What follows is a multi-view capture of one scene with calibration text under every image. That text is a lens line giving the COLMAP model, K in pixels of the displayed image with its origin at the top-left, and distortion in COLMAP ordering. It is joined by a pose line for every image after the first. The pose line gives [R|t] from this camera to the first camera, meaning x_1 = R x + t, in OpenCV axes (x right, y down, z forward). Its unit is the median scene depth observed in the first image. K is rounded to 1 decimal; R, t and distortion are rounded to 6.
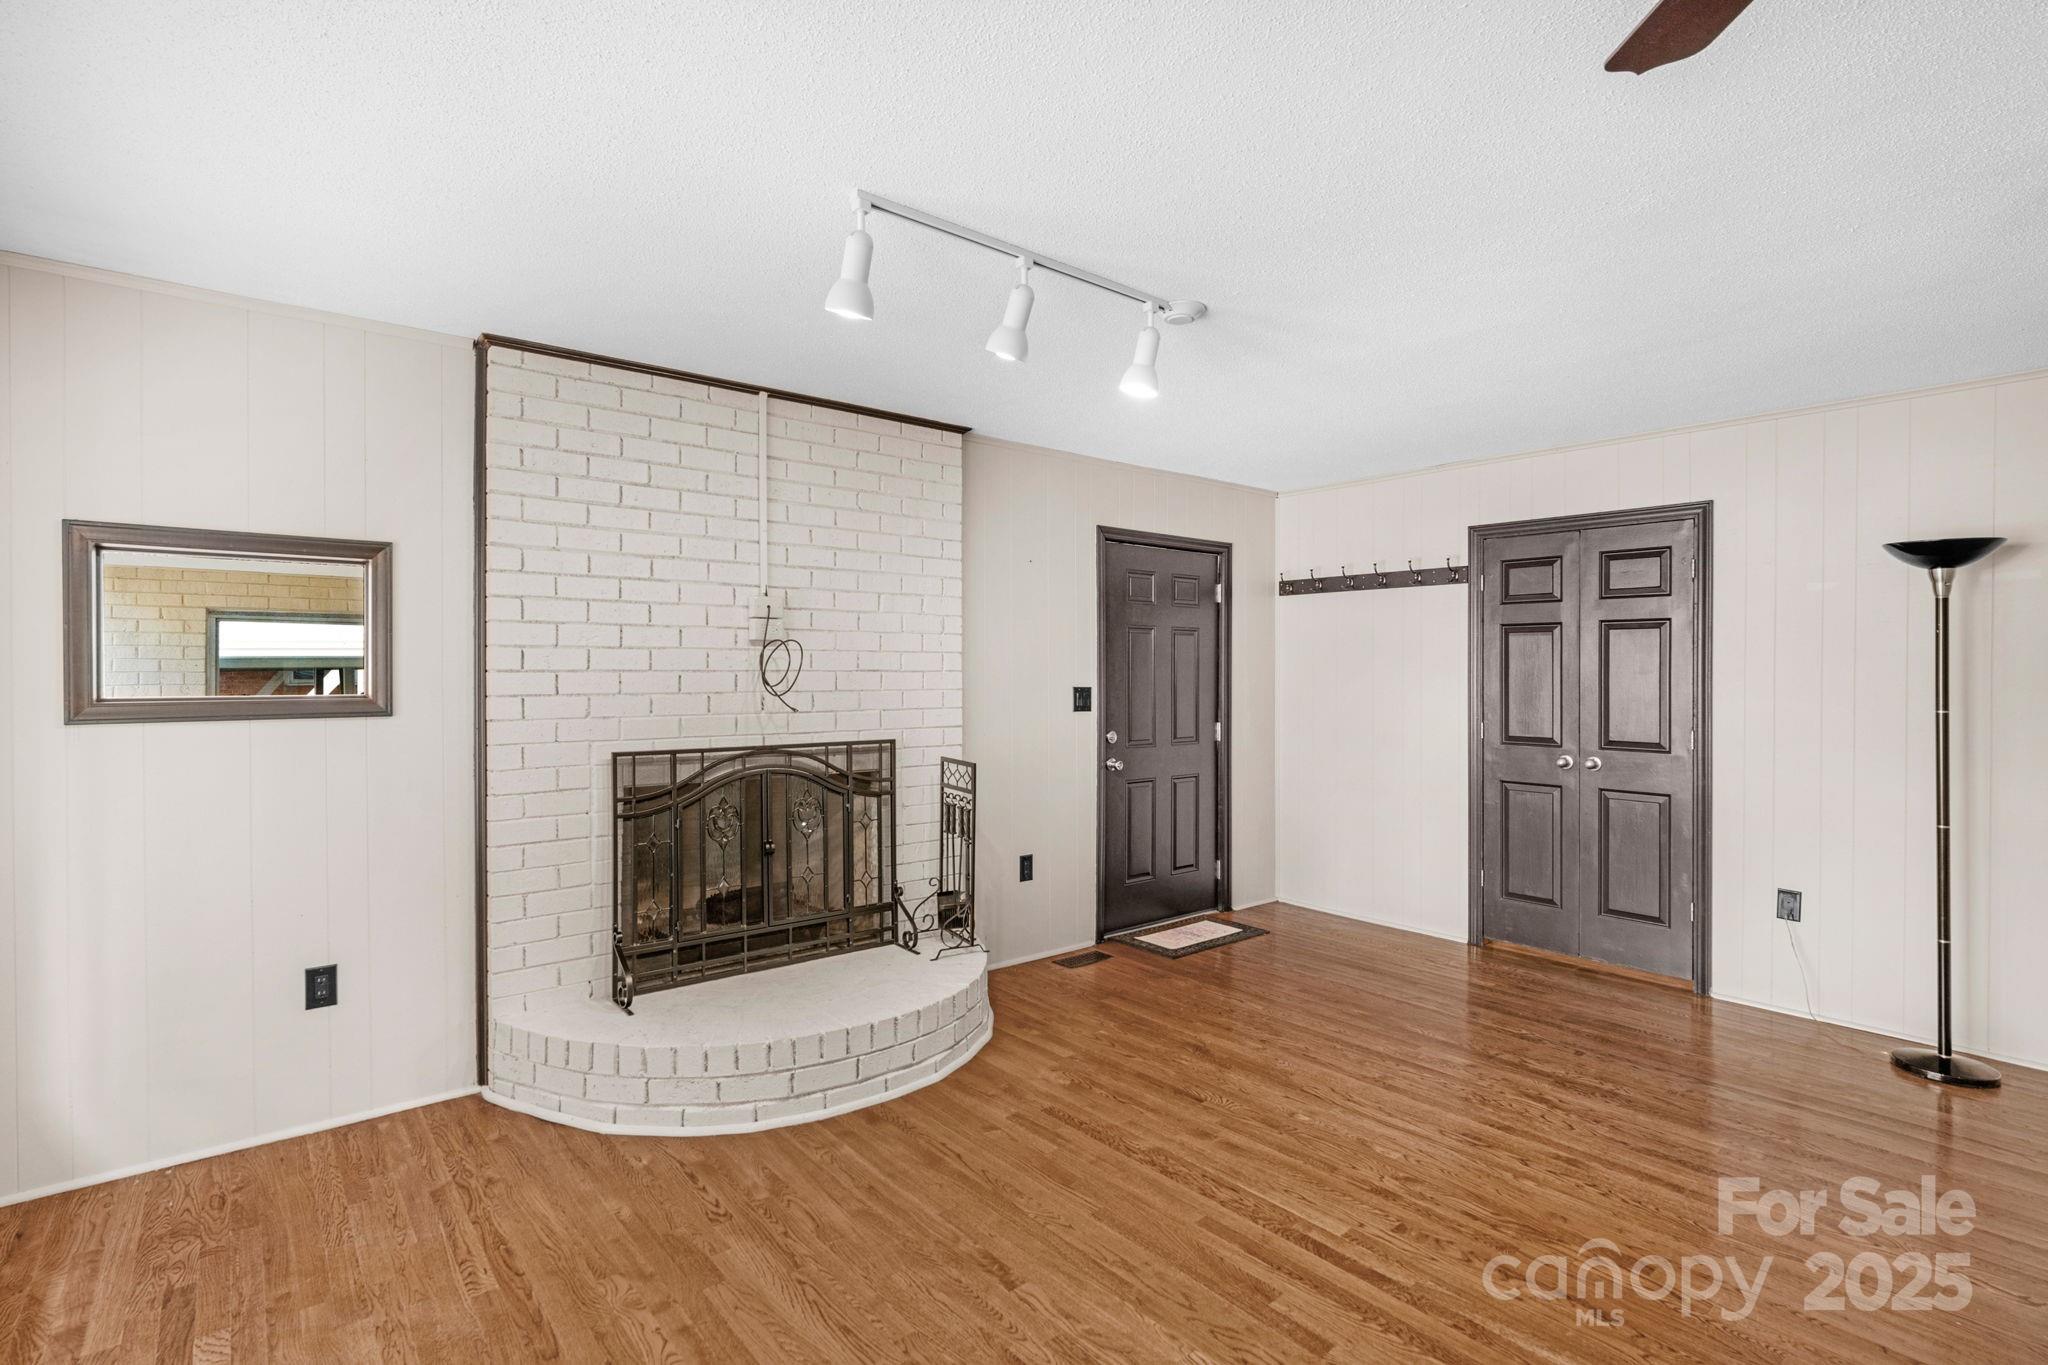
lens RADIAL K [[967.7, 0, 1019.8], [0, 967.7, 670.4], [0, 0, 1]] dist [-0.003544, 0.001227]
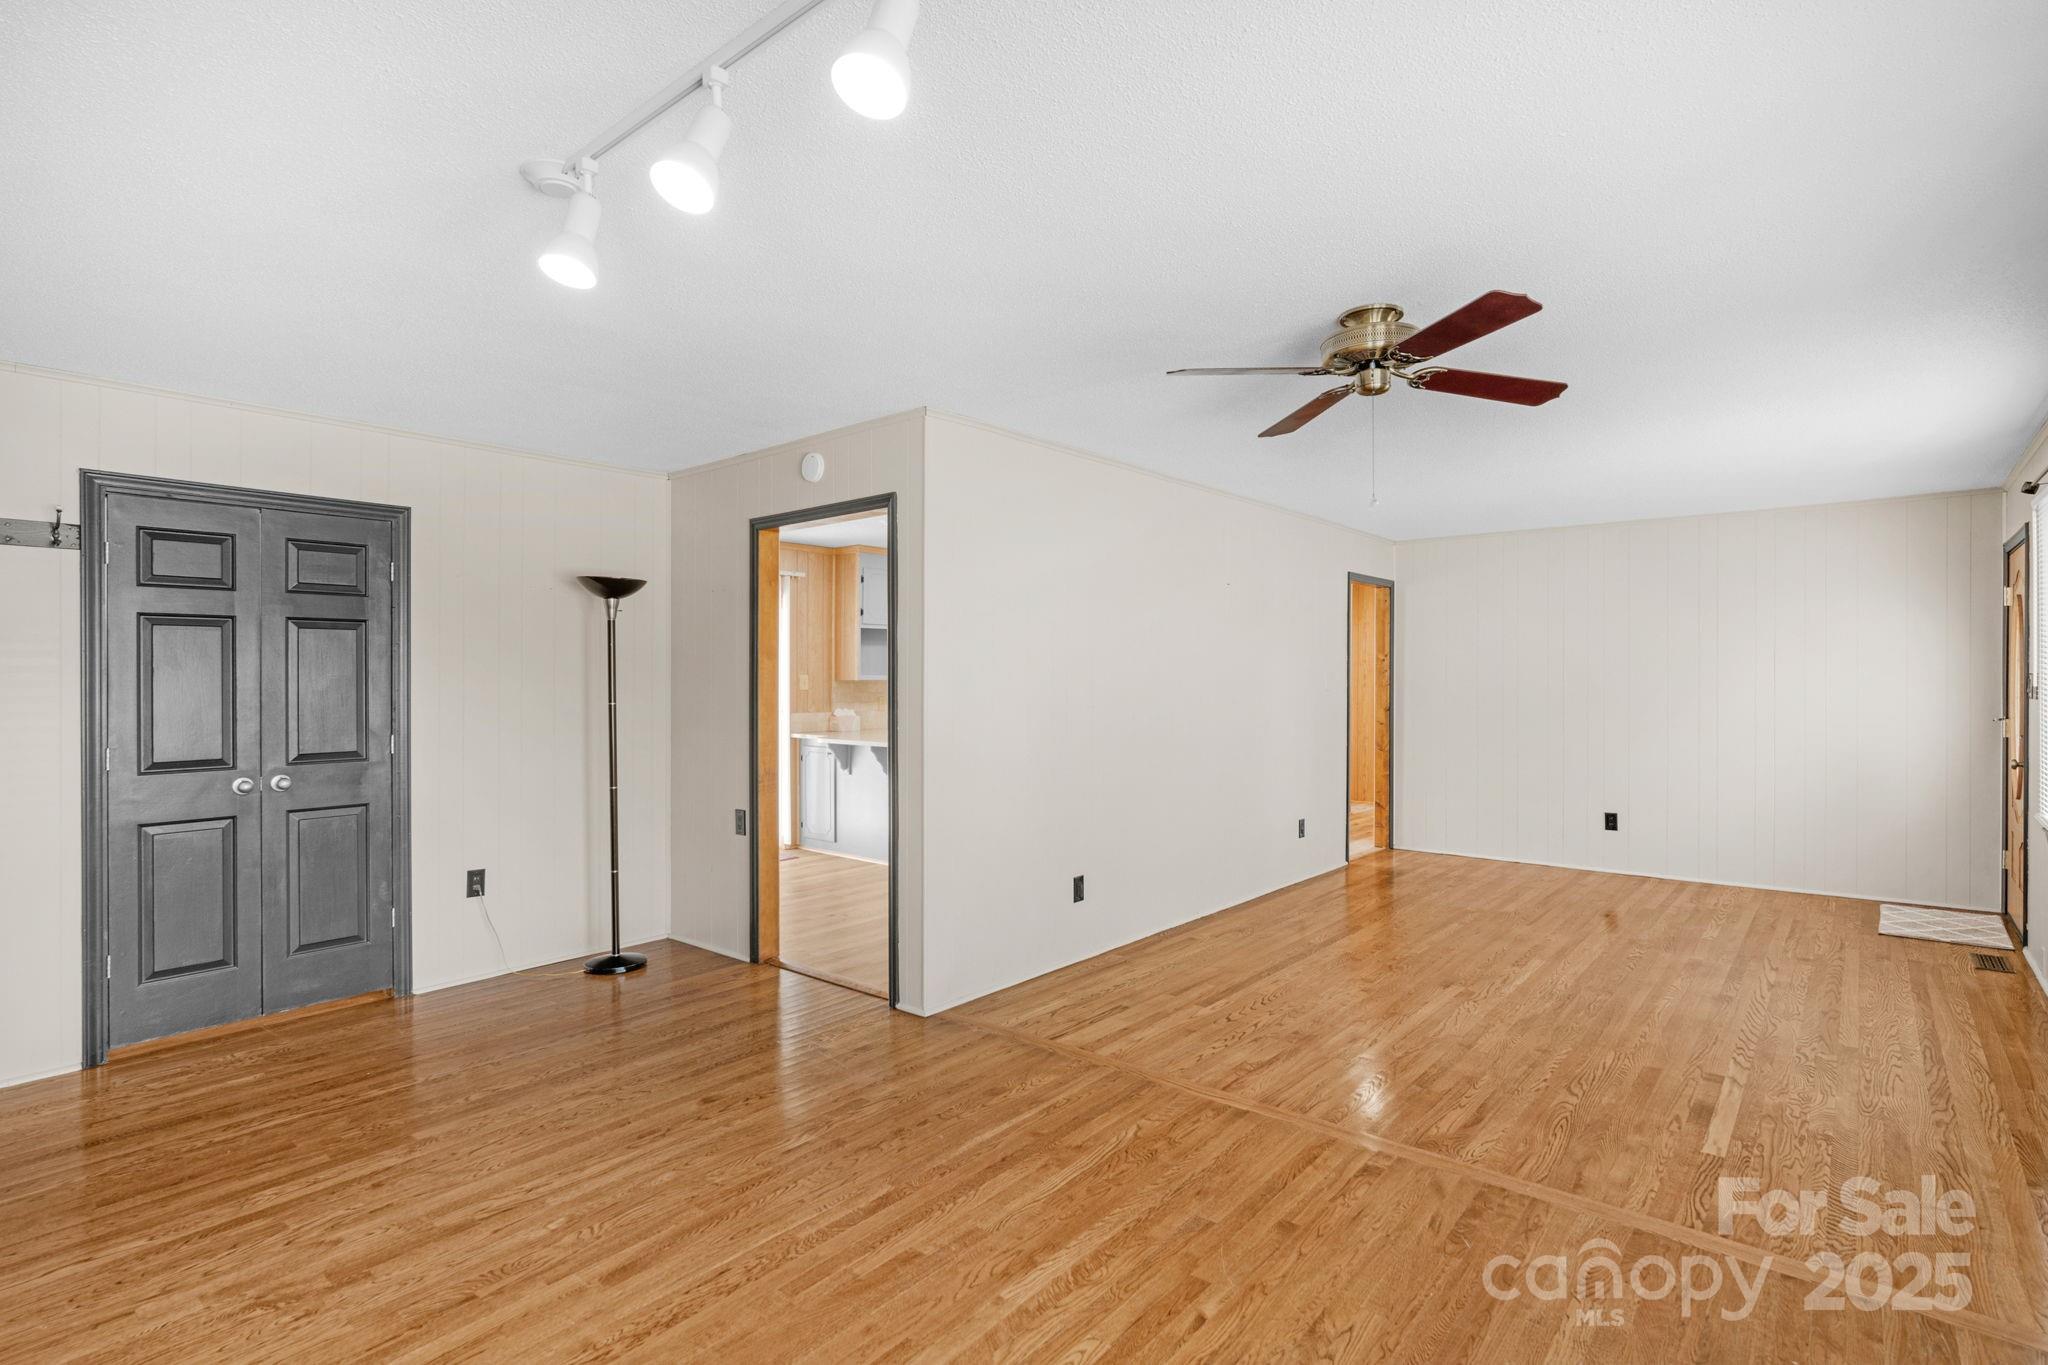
lens RADIAL K [[967.7, 0, 1053.8], [0, 967.7, 669.6], [0, 0, 1]] dist [-0.003544, 0.001227]
pose [[-0.197371, 0.007386, 0.980301, -0.447566], [0.004792, 0.999967, -0.006570, 0.005472], [-0.980317, 0.003401, -0.197400, 0.575707]]
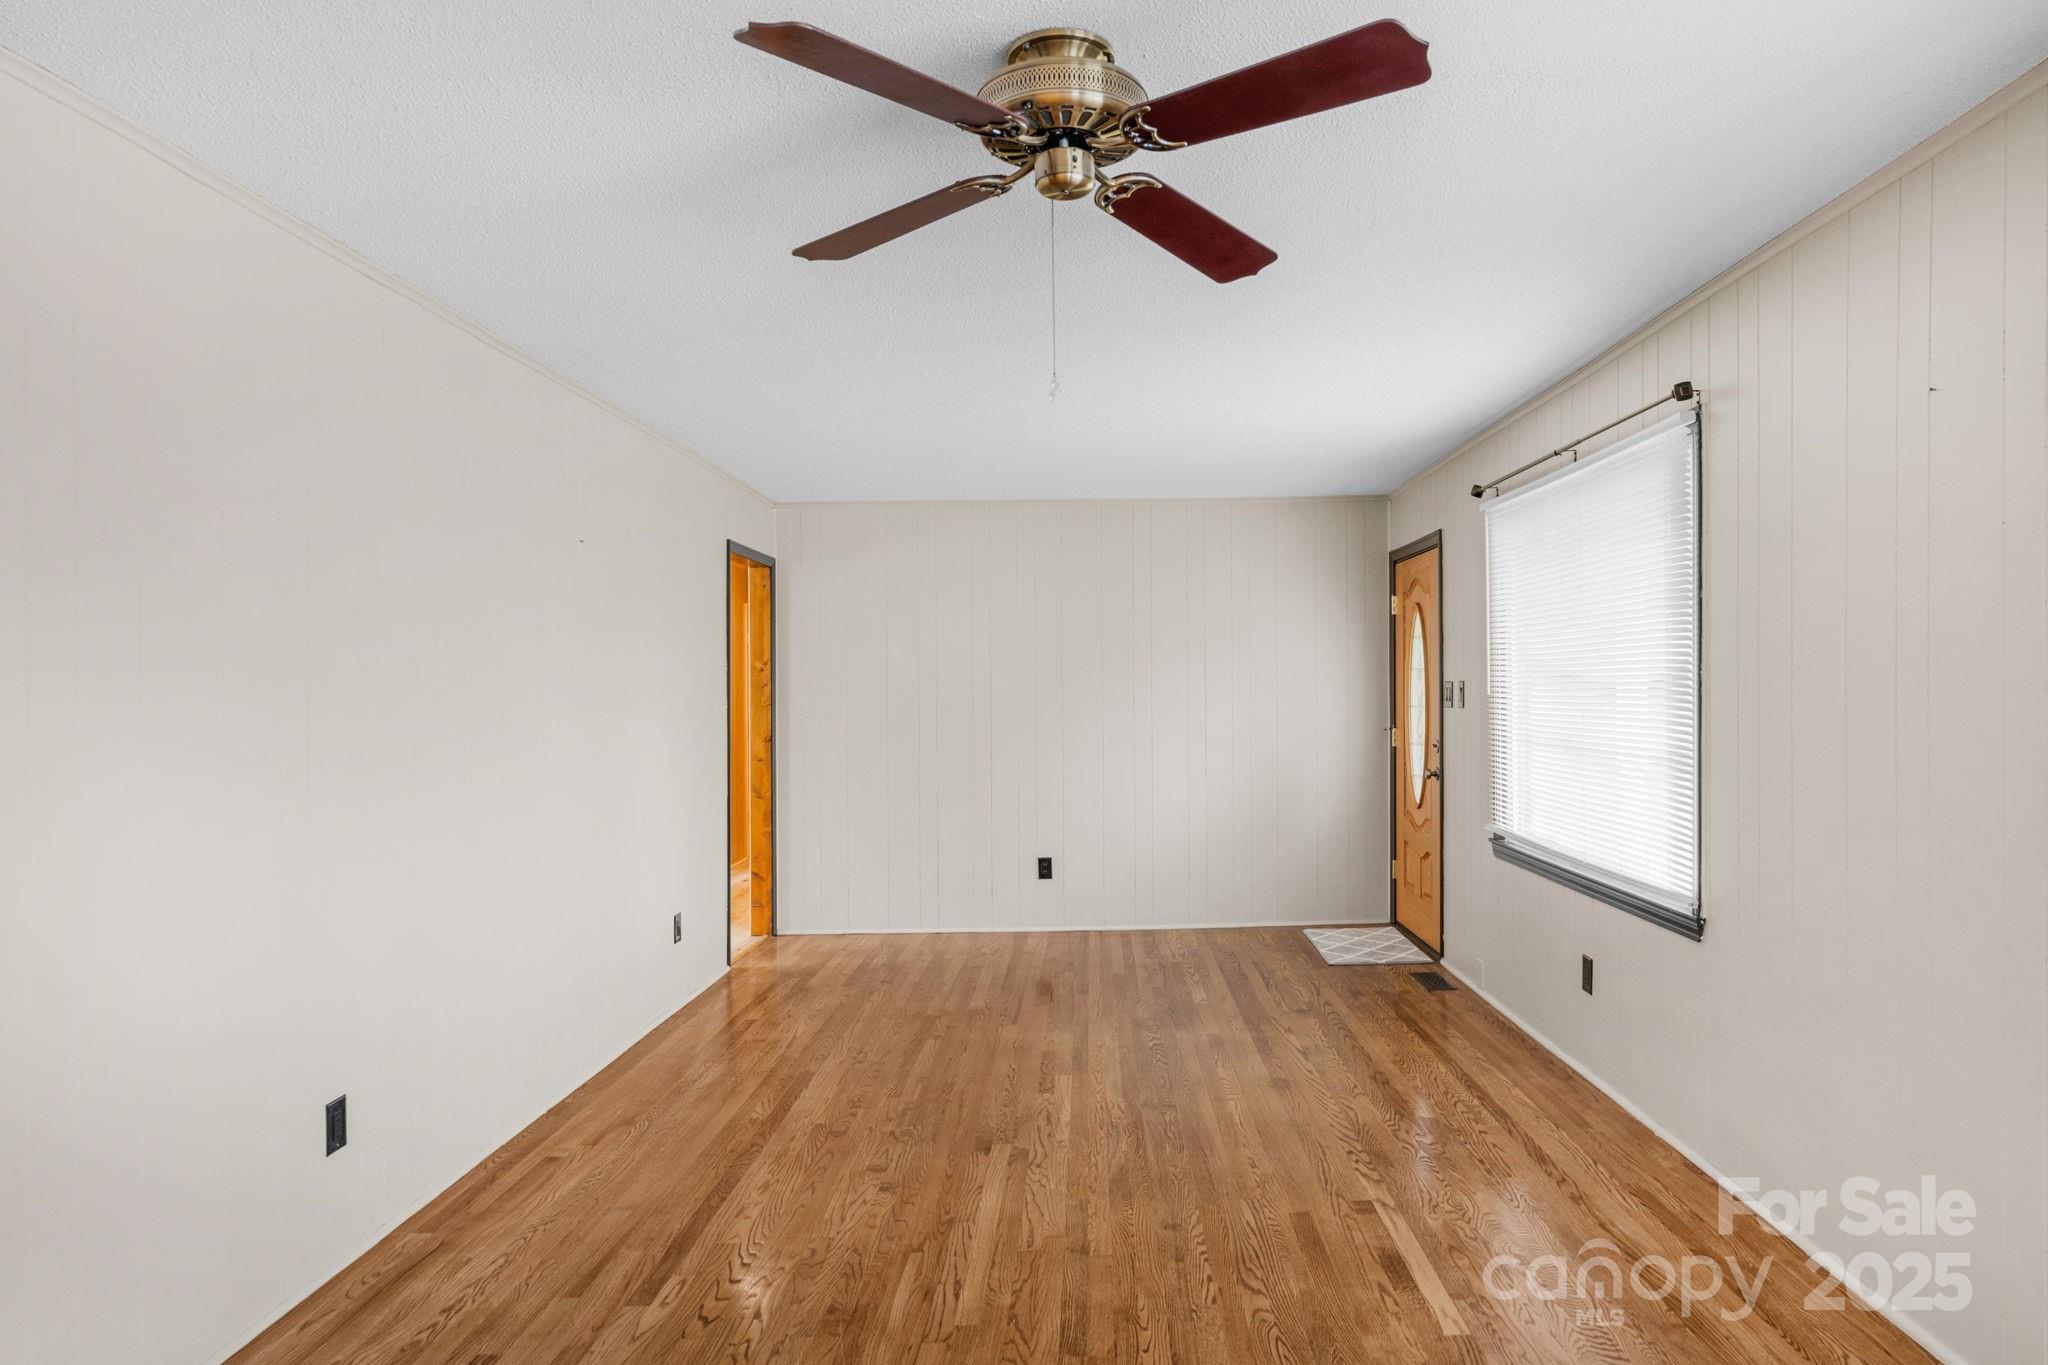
lens RADIAL K [[1216.3, 0, 1075.6], [0, 1216.3, 690.3], [0, 0, 1]] dist [0.001435, 0.000856]
pose [[-0.775029, 0.008153, 0.631873, -0.102214], [0.014032, 0.999892, 0.004309, 0.004416], [-0.631770, 0.012206, -0.775060, 0.600019]]
